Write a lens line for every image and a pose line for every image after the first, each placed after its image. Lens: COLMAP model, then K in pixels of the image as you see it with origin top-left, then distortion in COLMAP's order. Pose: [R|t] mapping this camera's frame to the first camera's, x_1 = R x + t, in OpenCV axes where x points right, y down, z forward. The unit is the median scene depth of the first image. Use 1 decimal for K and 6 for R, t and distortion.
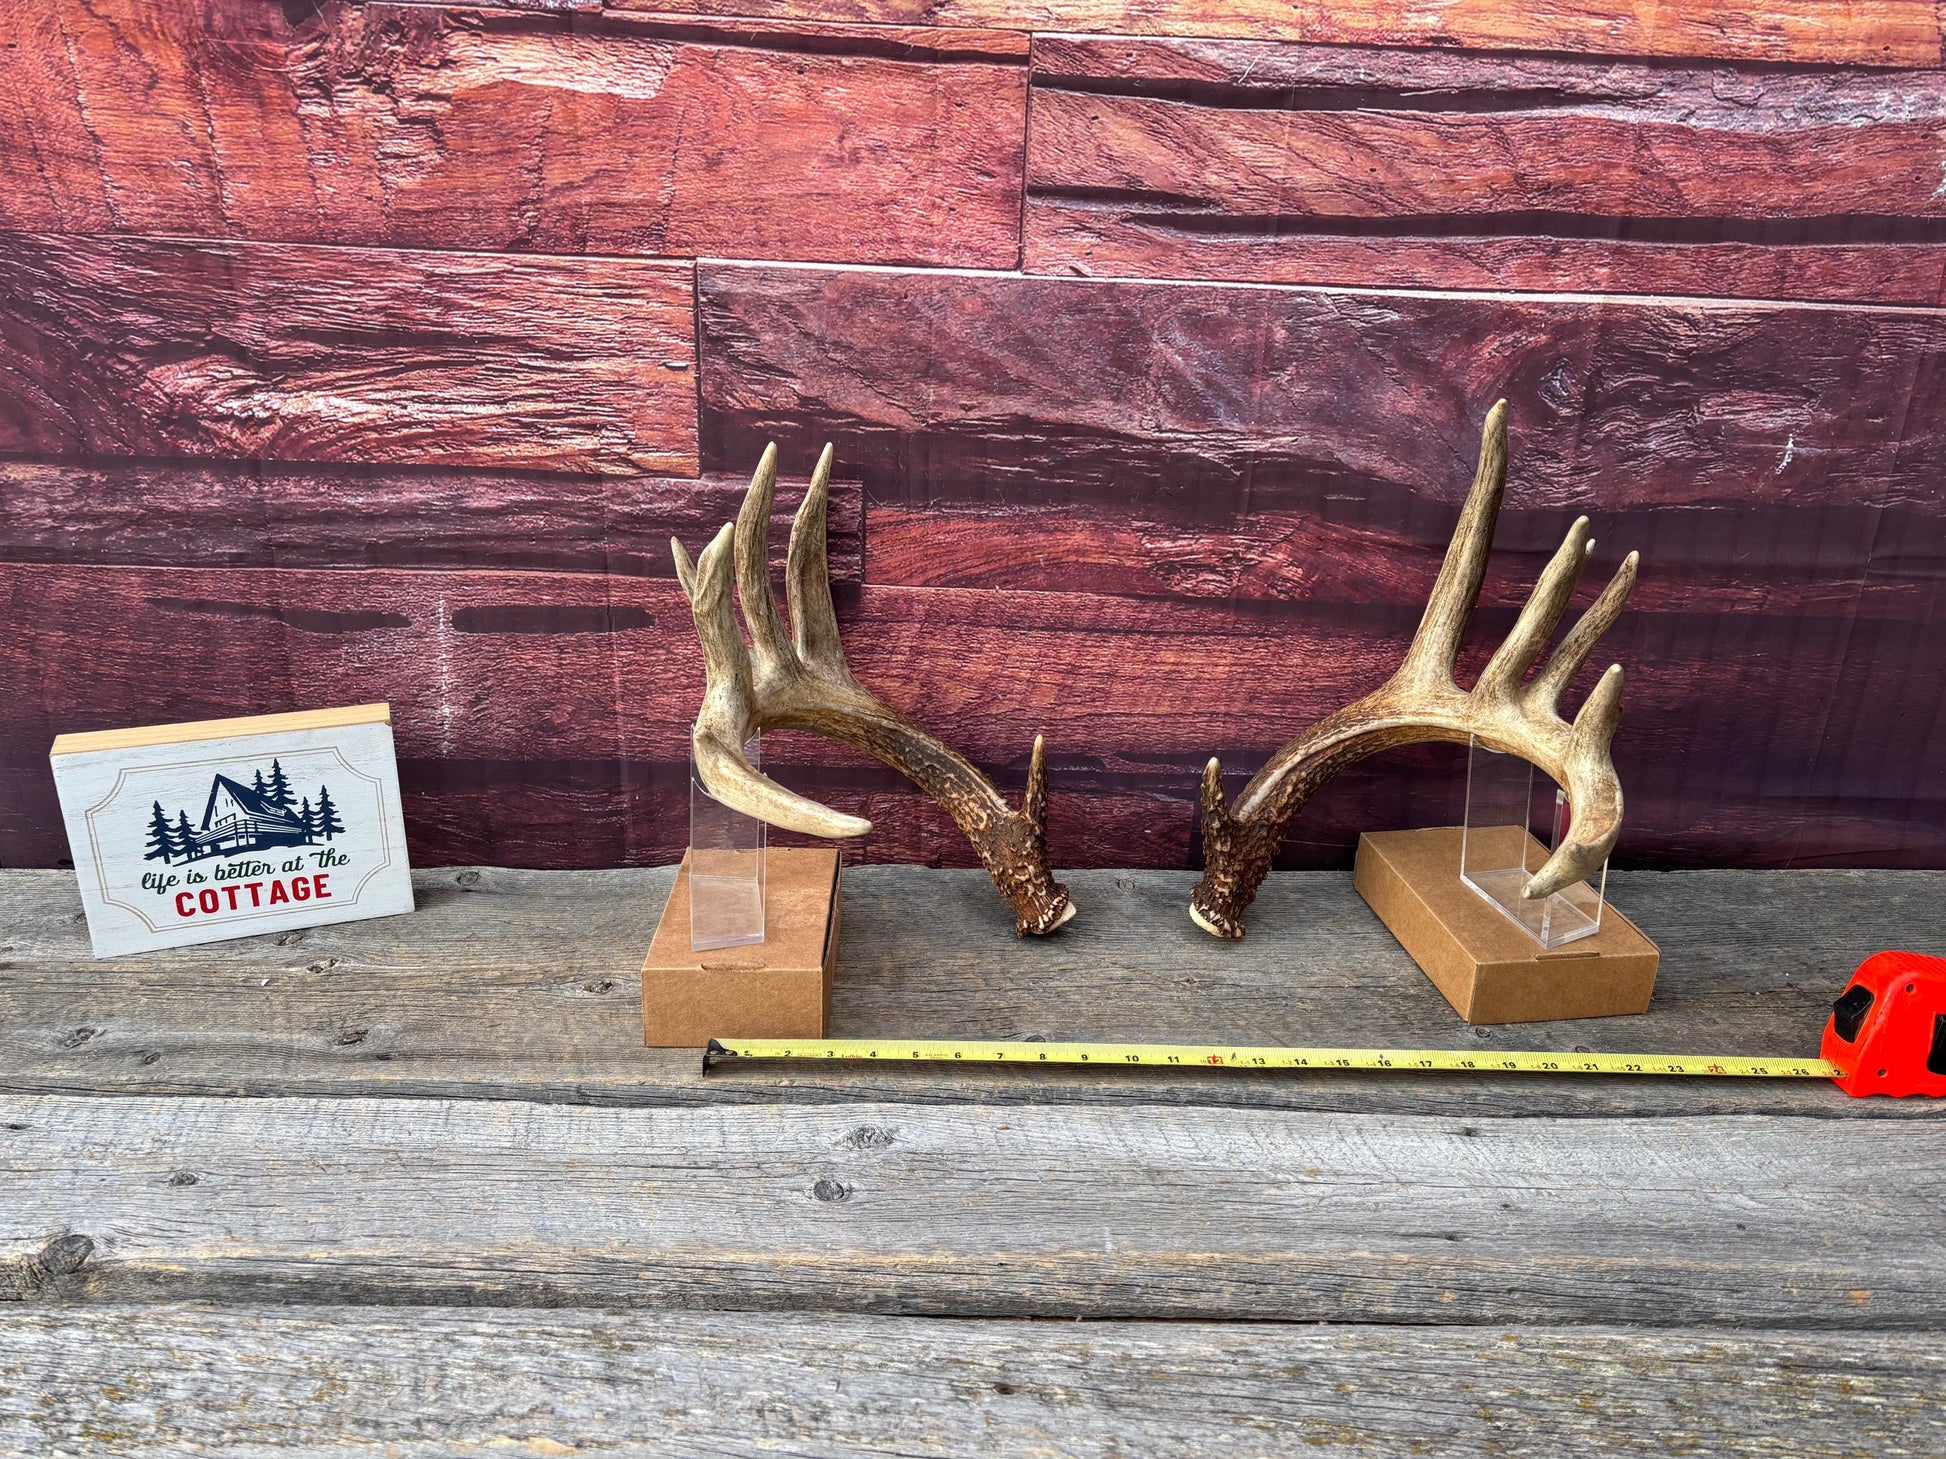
lens RADIAL K [[1534.4, 0, 963.2], [0, 1534.4, 751.8], [0, 0, 1]] dist [0.031189, -0.028795]
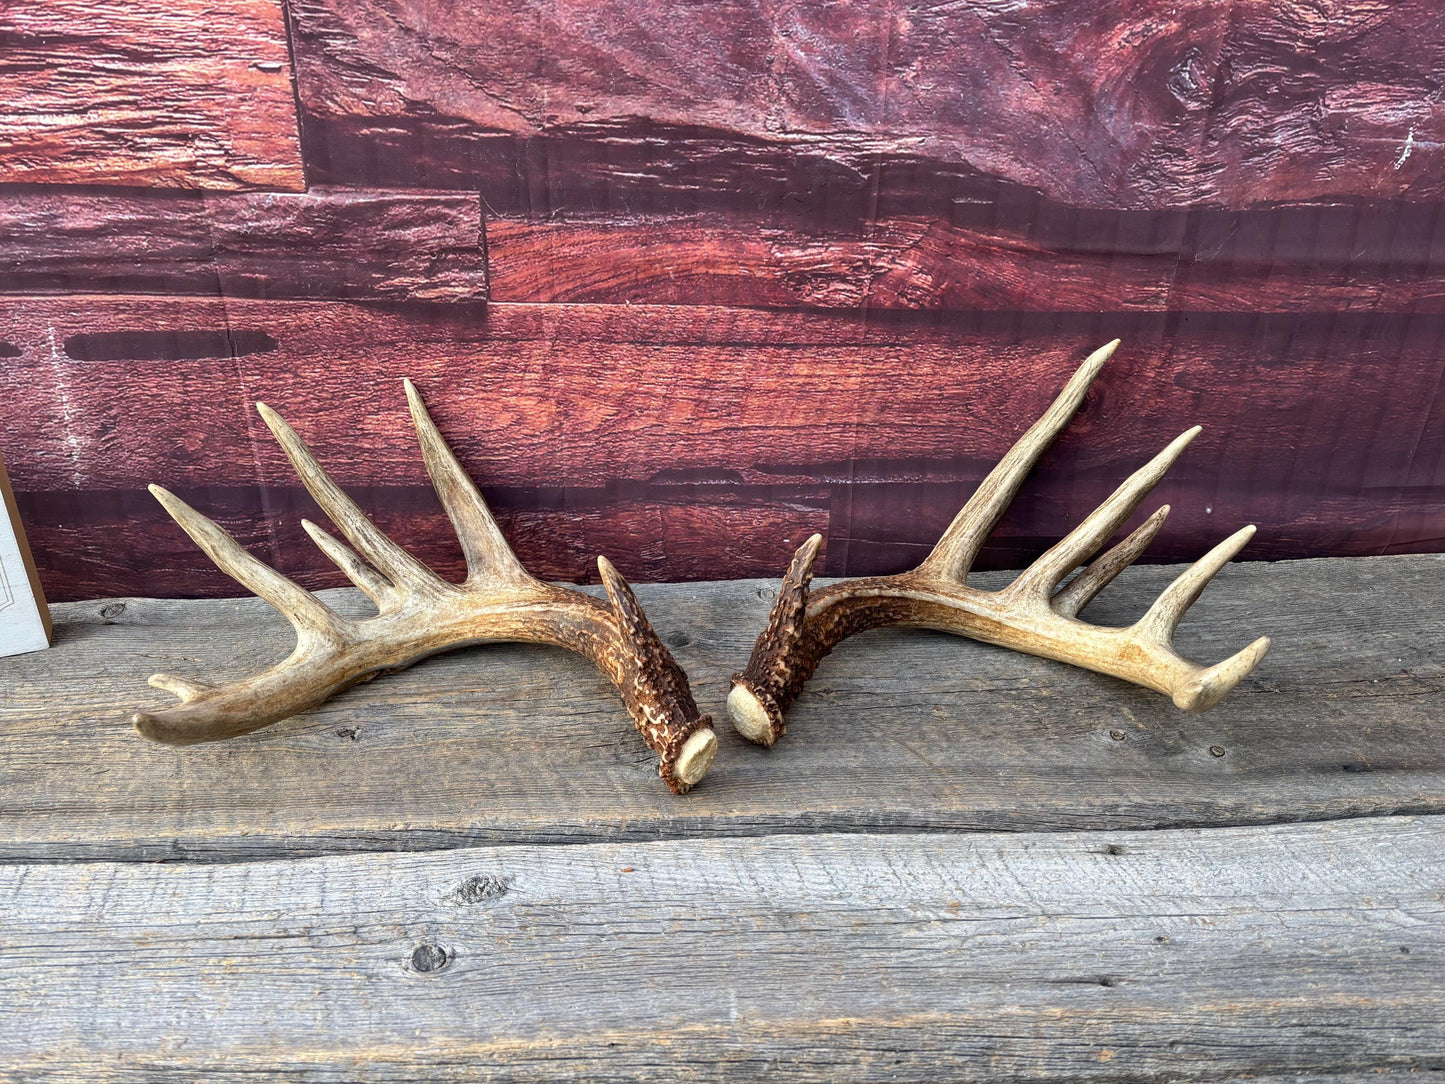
lens RADIAL K [[1139.4, 0, 730.7], [0, 1139.4, 553.9], [0, 0, 1]] dist [0.031189, -0.028795]
pose [[0.998538, -0.033252, 0.042615, 0.055099], [0.029863, 0.996519, 0.077837, -0.000562], [-0.045055, -0.076450, 0.996055, 0.265078]]
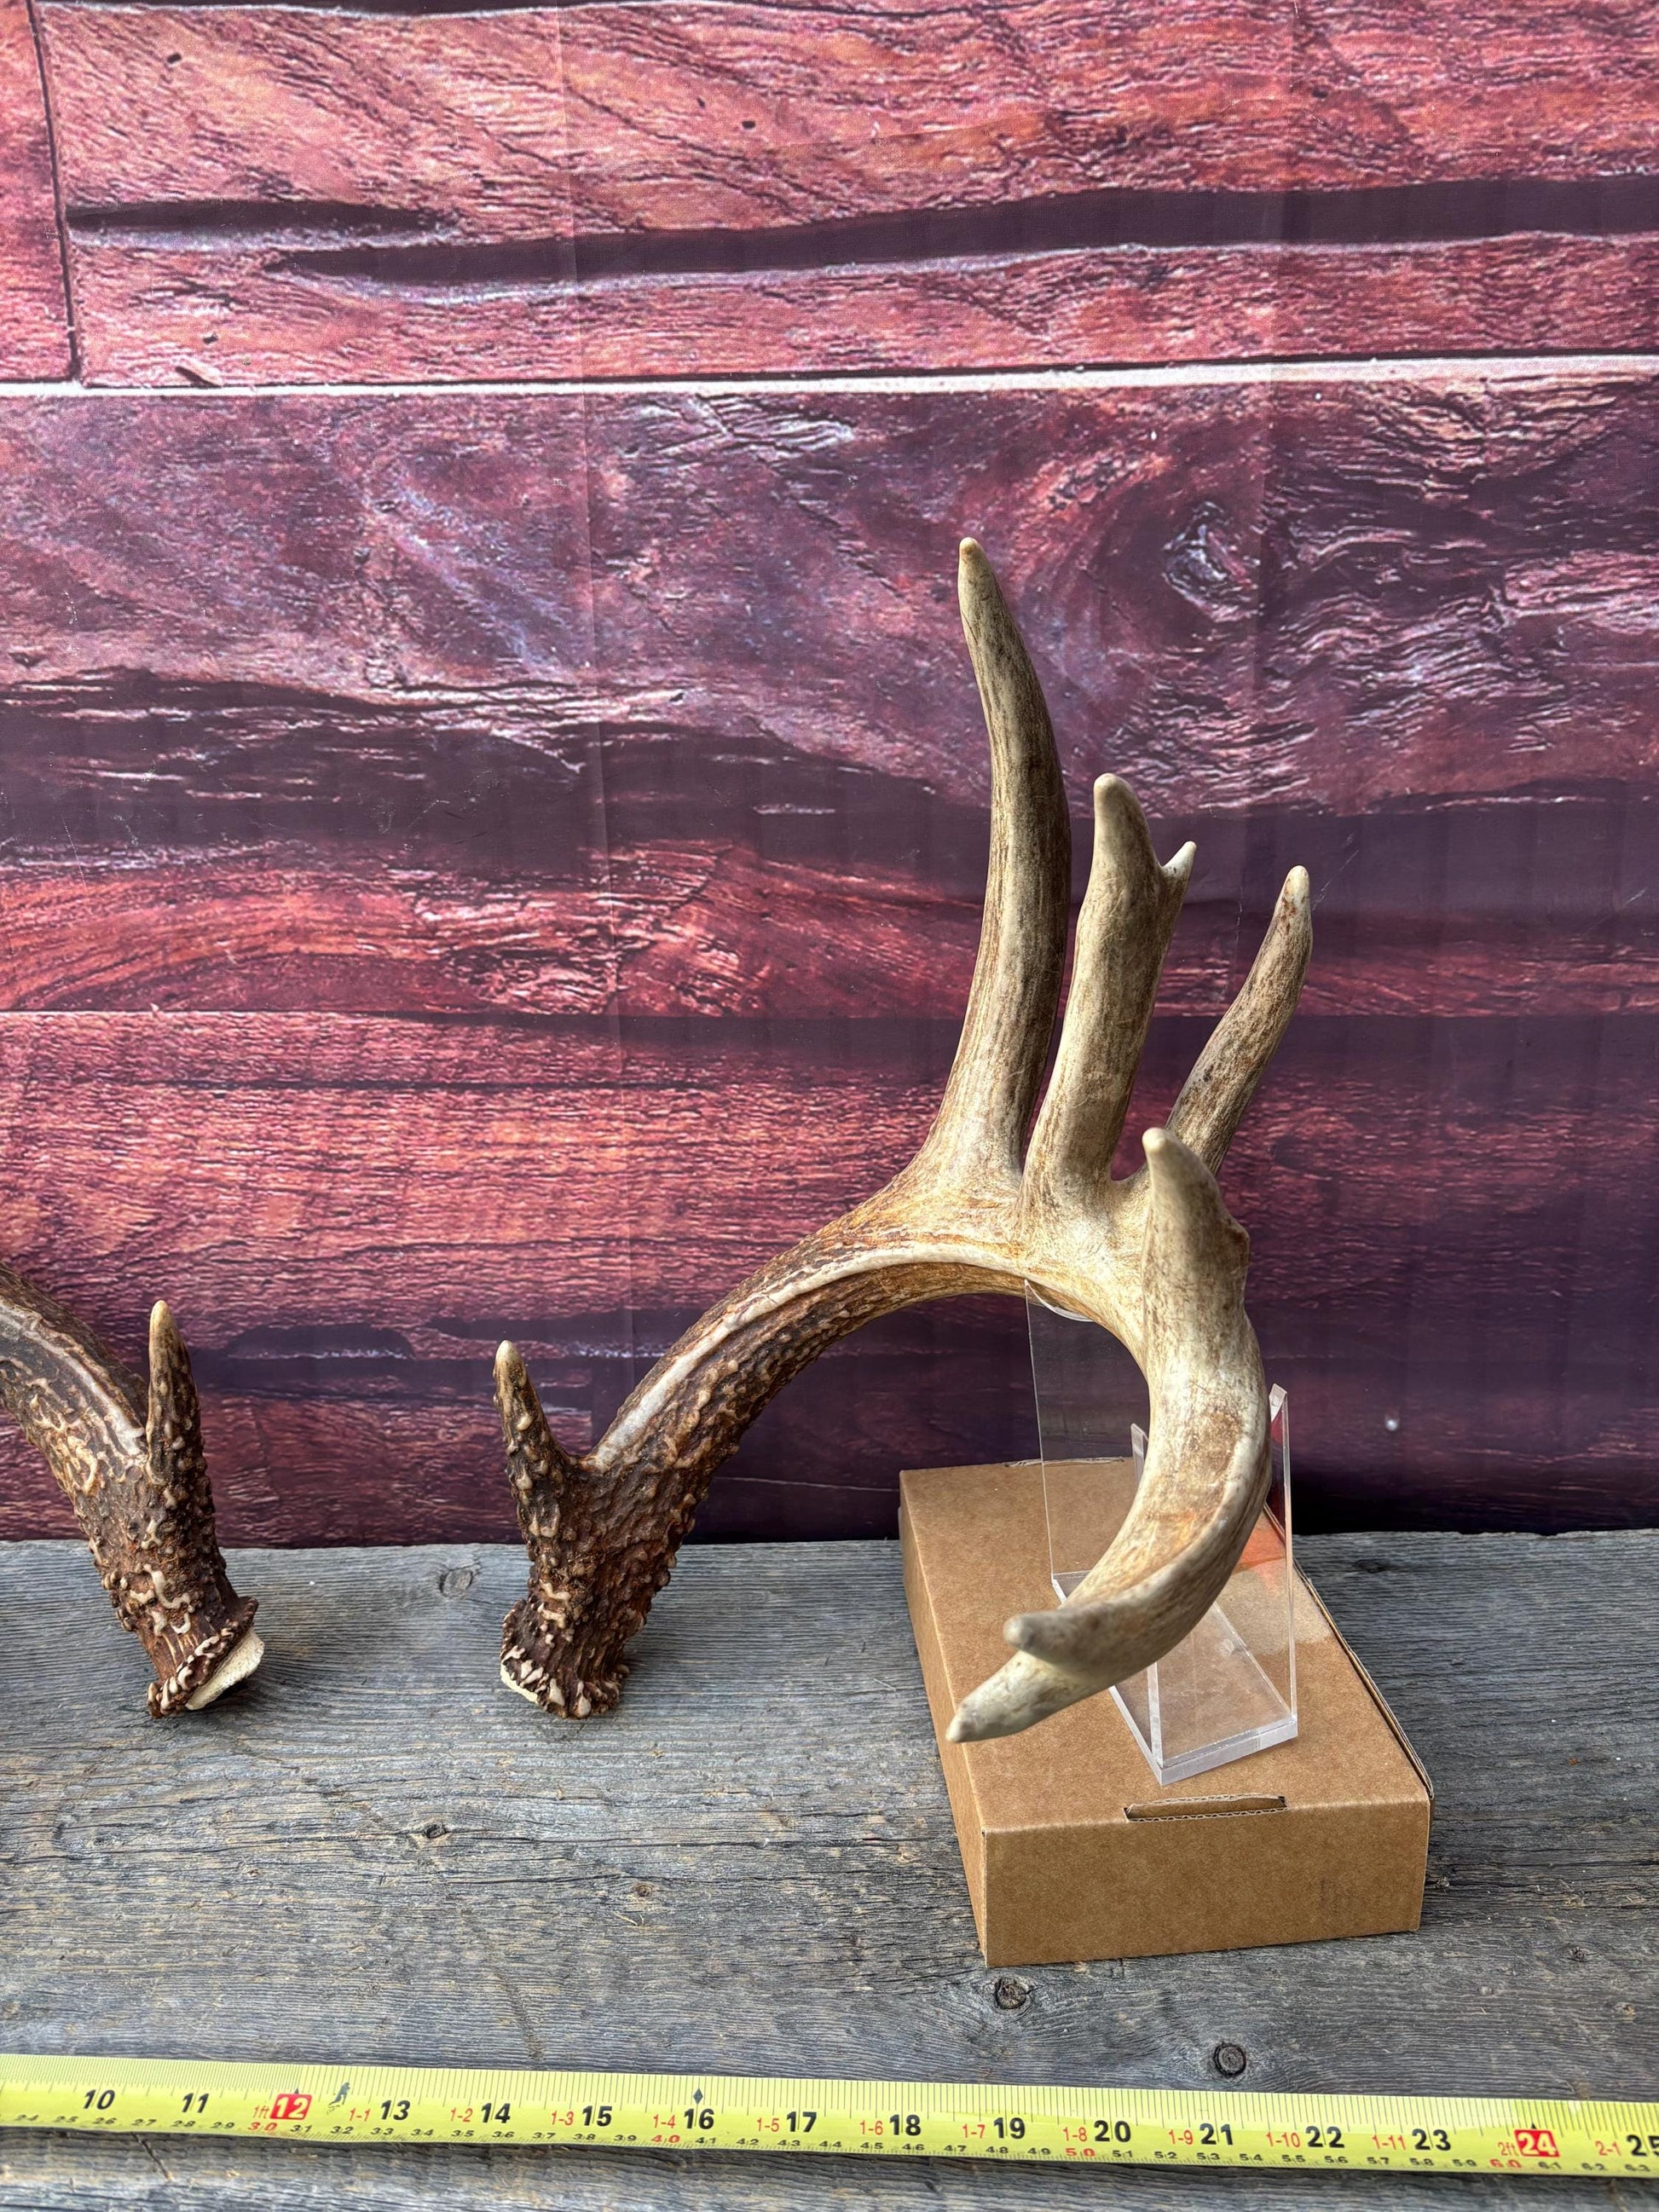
lens RADIAL K [[1744.2, 0, 832.7], [0, 1744.2, 1079.4], [0, 0, 1]] dist [0.031189, -0.028795]
pose [[0.995347, -0.029415, -0.091751, 0.321814], [0.021370, 0.995939, -0.087458, -0.028178], [0.093951, 0.085090, 0.991934, 0.461680]]
